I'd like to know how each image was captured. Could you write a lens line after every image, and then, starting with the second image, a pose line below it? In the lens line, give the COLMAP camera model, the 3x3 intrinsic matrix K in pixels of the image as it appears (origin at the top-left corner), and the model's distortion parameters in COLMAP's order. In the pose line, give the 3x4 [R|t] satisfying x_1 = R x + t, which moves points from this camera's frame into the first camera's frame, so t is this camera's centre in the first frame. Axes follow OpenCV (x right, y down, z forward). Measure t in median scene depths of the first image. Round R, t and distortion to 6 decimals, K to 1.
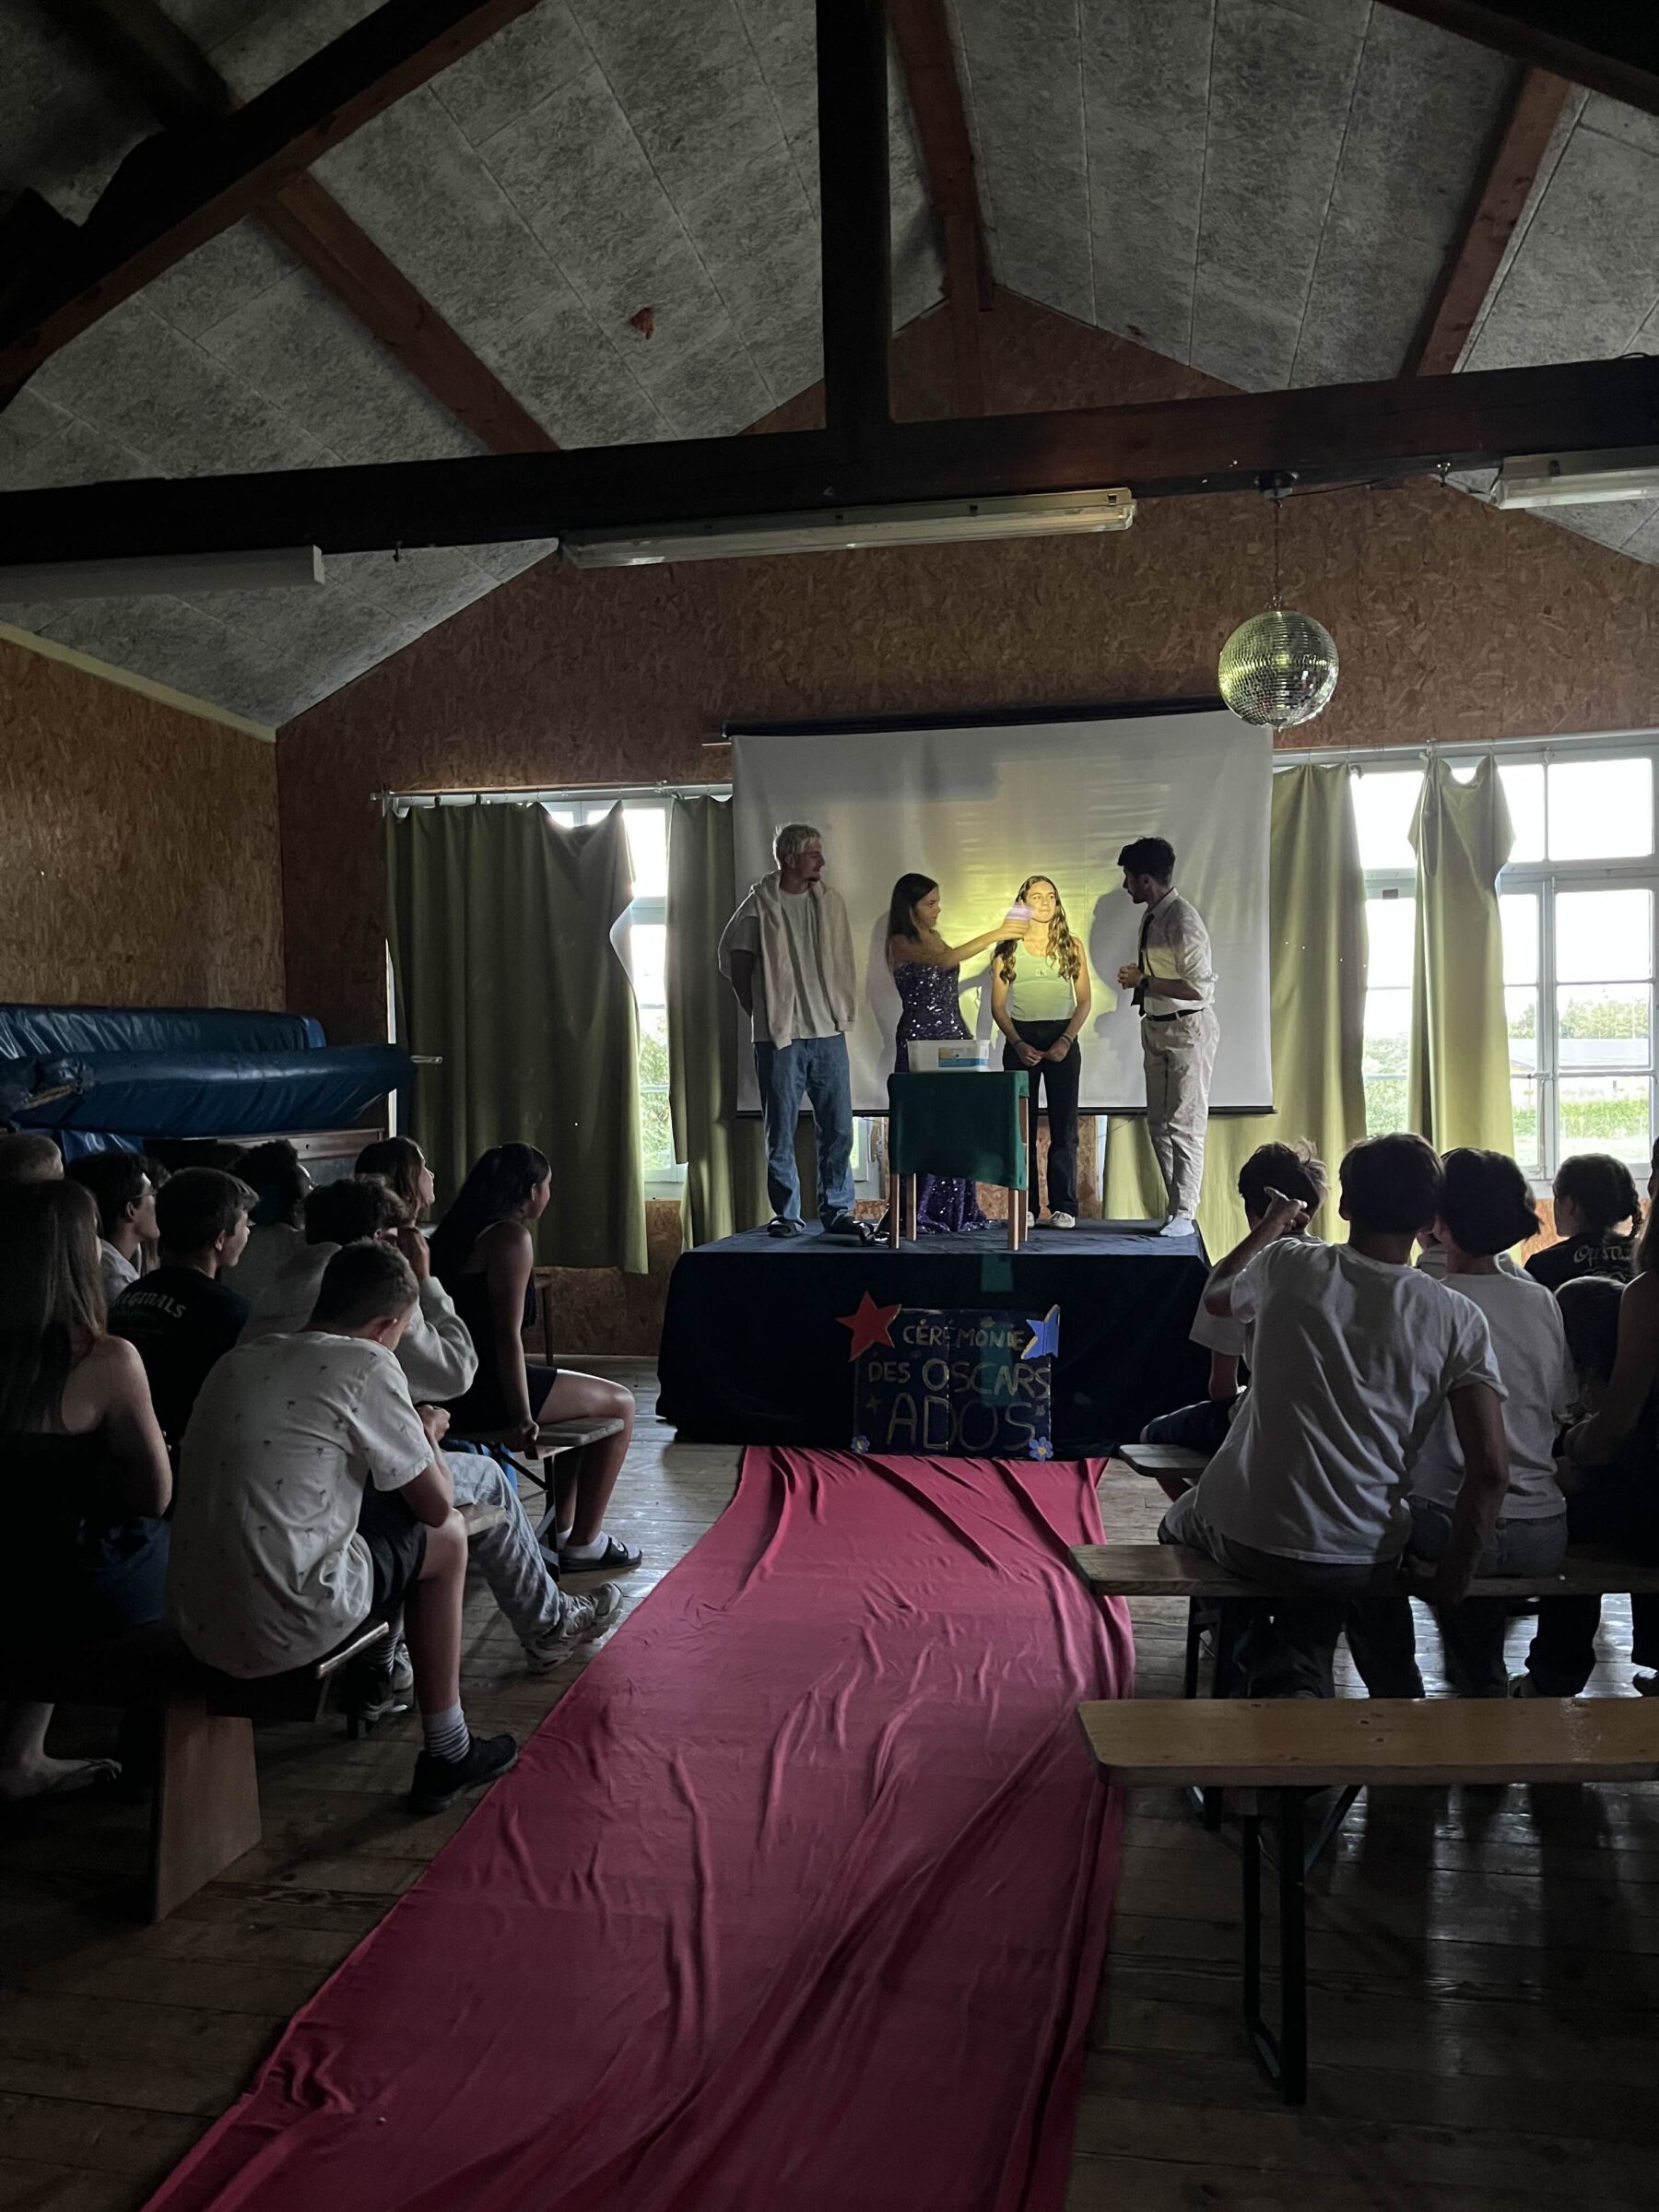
lens RADIAL K [[1655.2, 0, 830.0], [0, 1655.2, 1113.4], [0, 0, 1]] dist [0.055541, -0.057868]
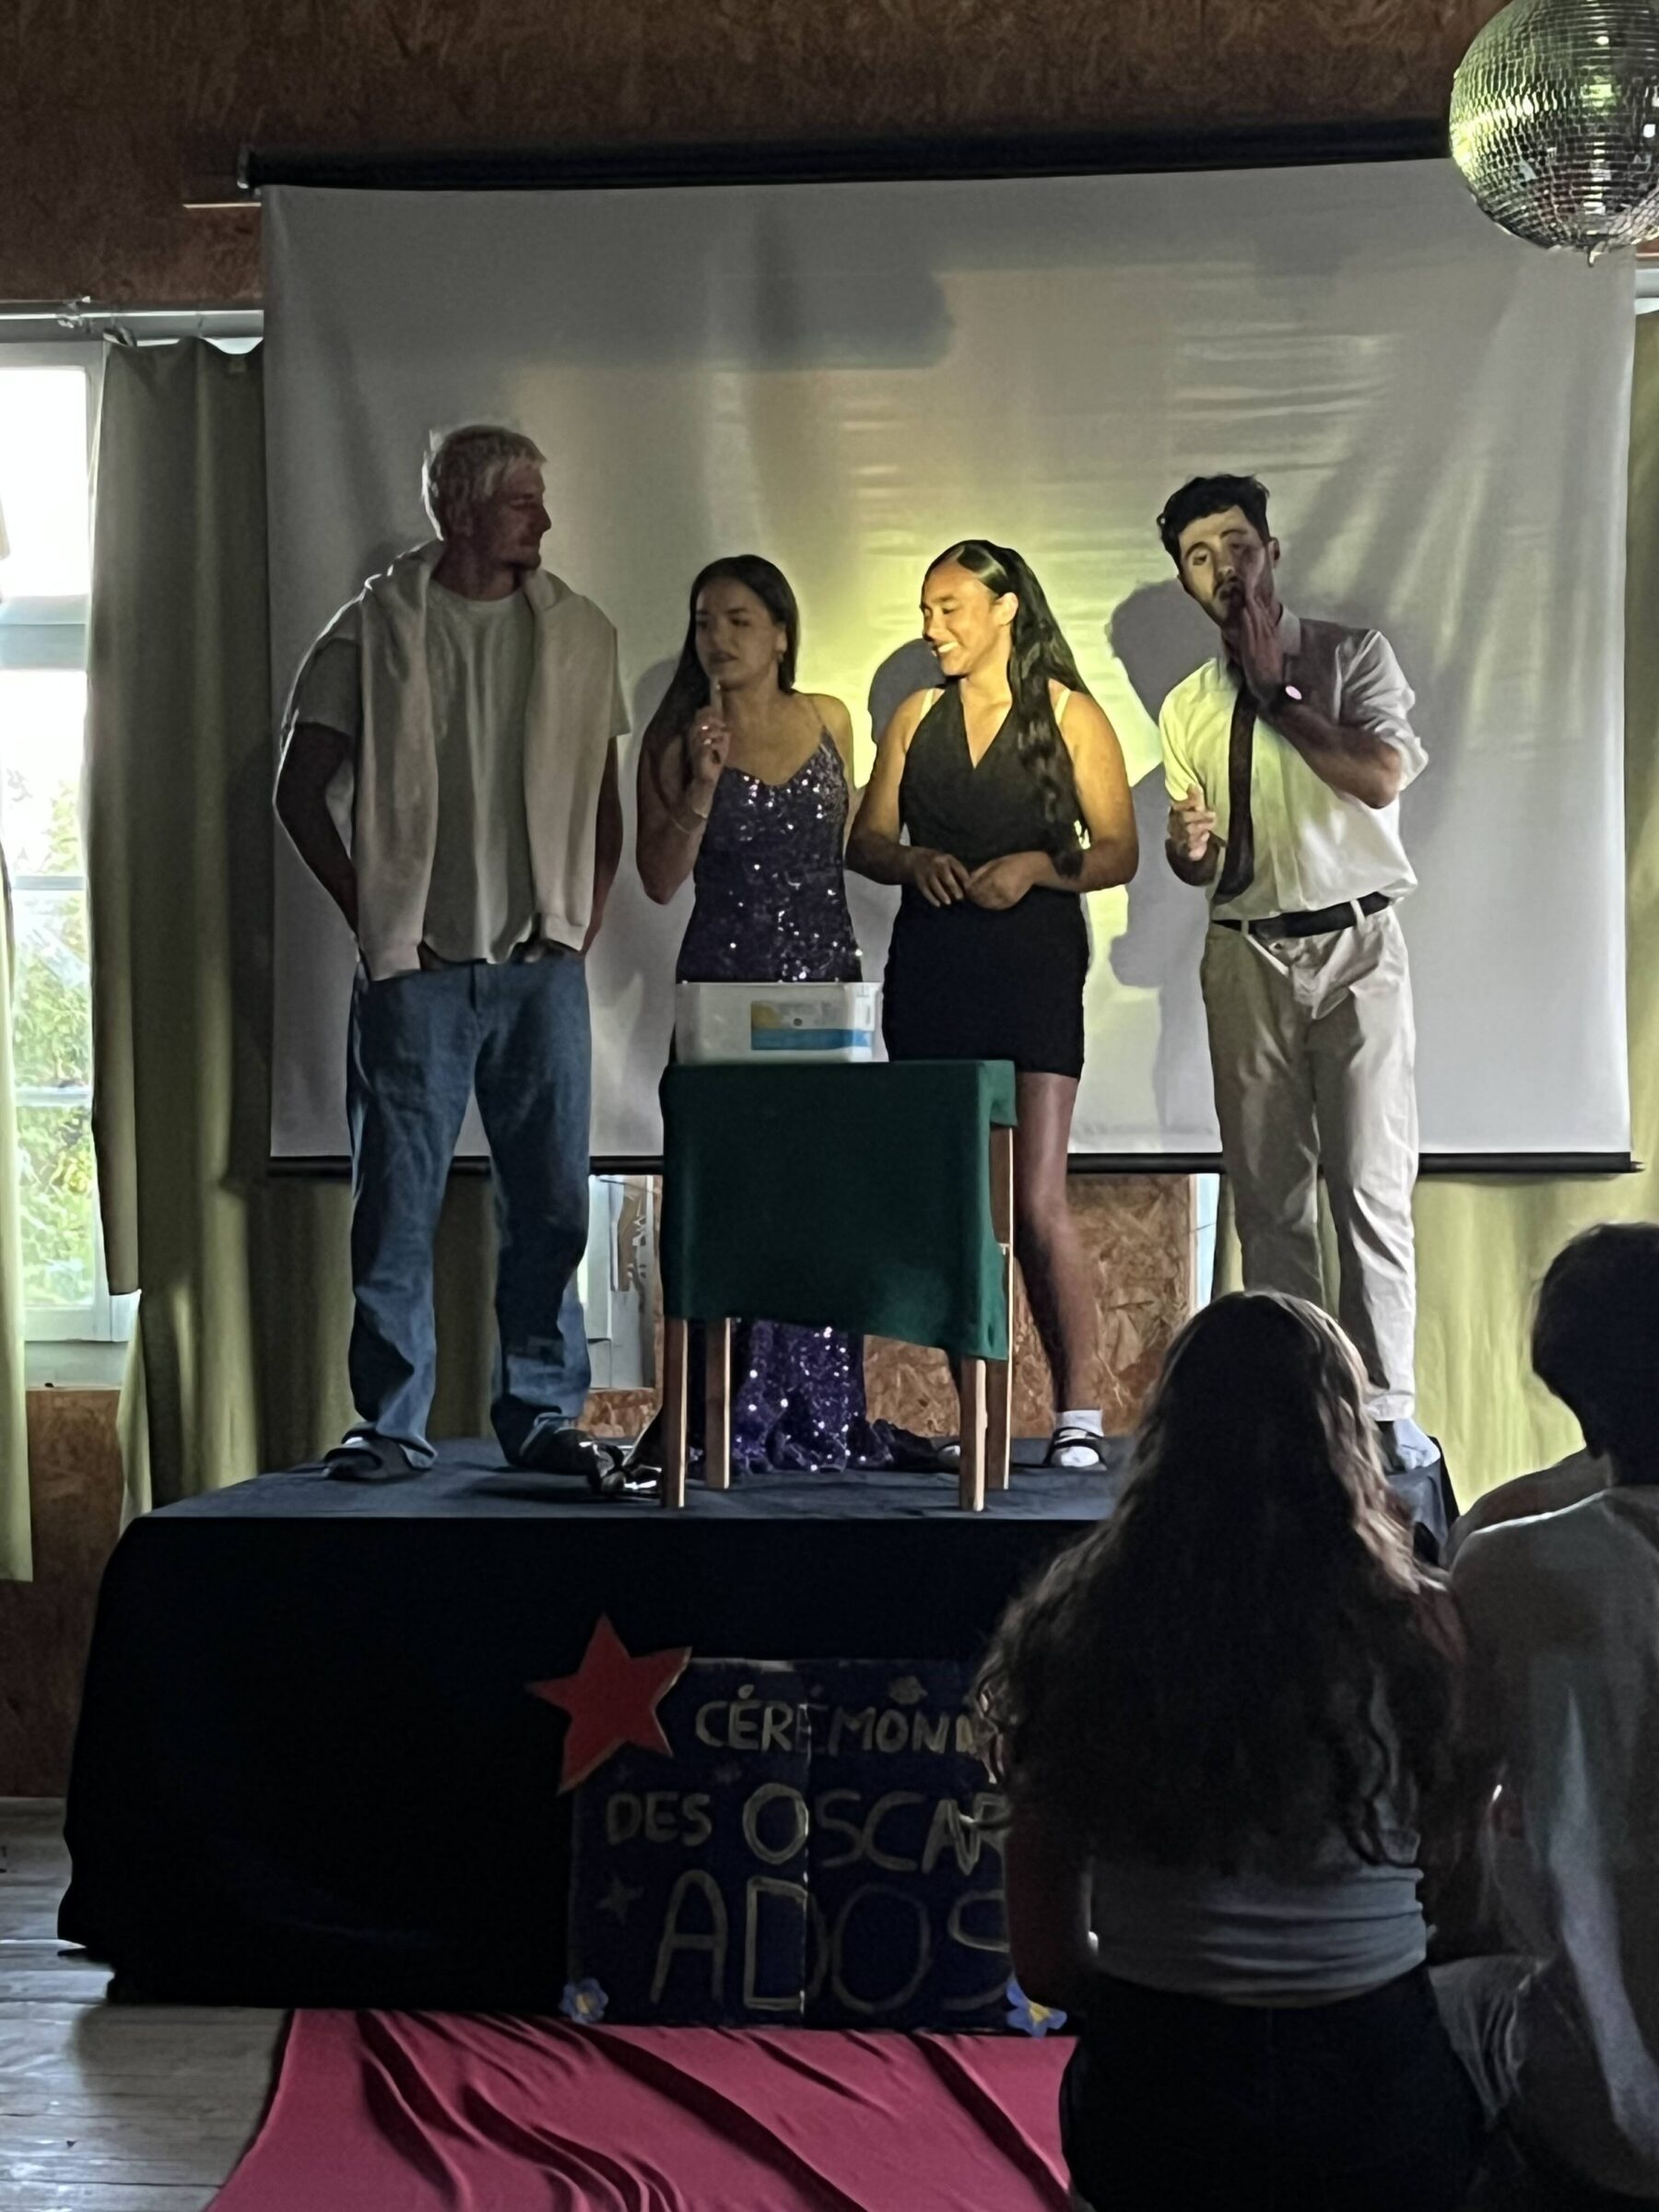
lens RADIAL K [[4563.7, 0, 825.9], [0, 4563.7, 1108.9], [0, 0, 1]] dist [0.093064, 0.000000]
pose [[0.997549, 0.006599, 0.069655, -0.001545], [-0.005731, 0.999903, -0.012662, 0.000197], [-0.069732, 0.012232, 0.997491, -0.083534]]
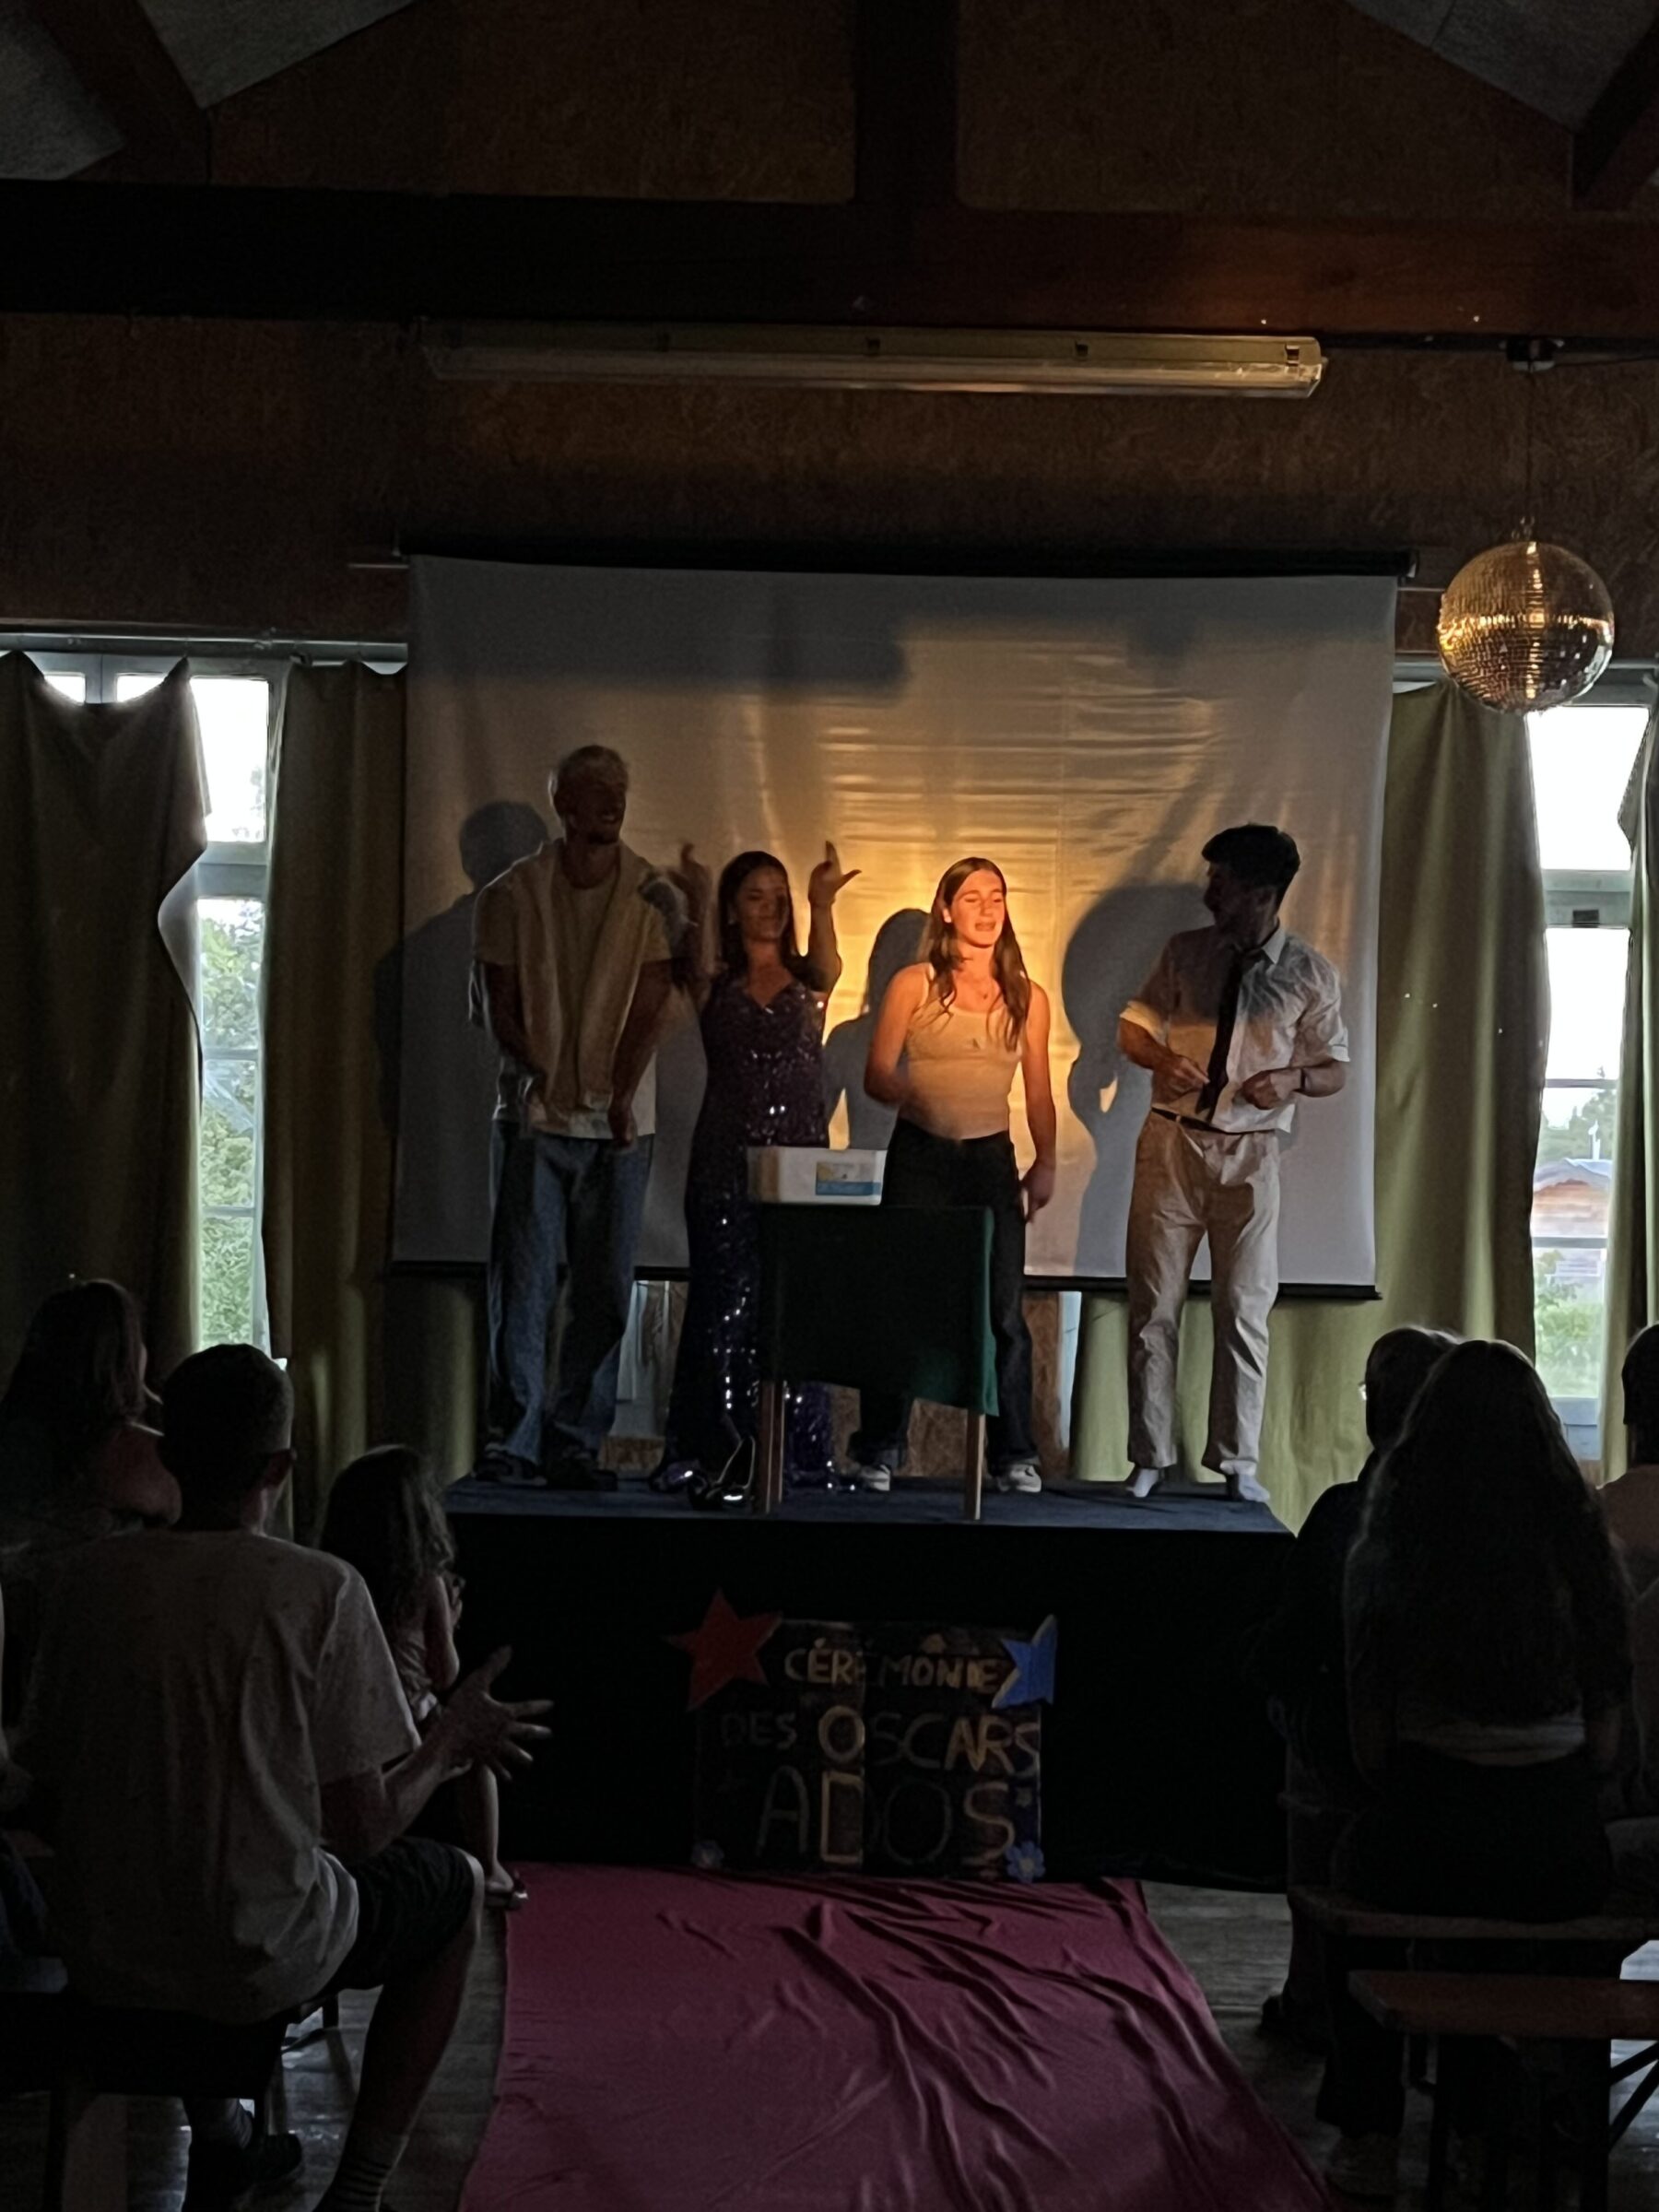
lens RADIAL K [[3929.6, 0, 792.8], [0, 3929.6, 1140.0], [0, 0, 1]] dist [0.106858, 0.000000]
pose [[0.984969, 0.040558, 0.167902, -0.165391], [-0.034412, 0.998633, -0.039352, 0.006077], [-0.169268, 0.032982, 0.985018, -0.298283]]
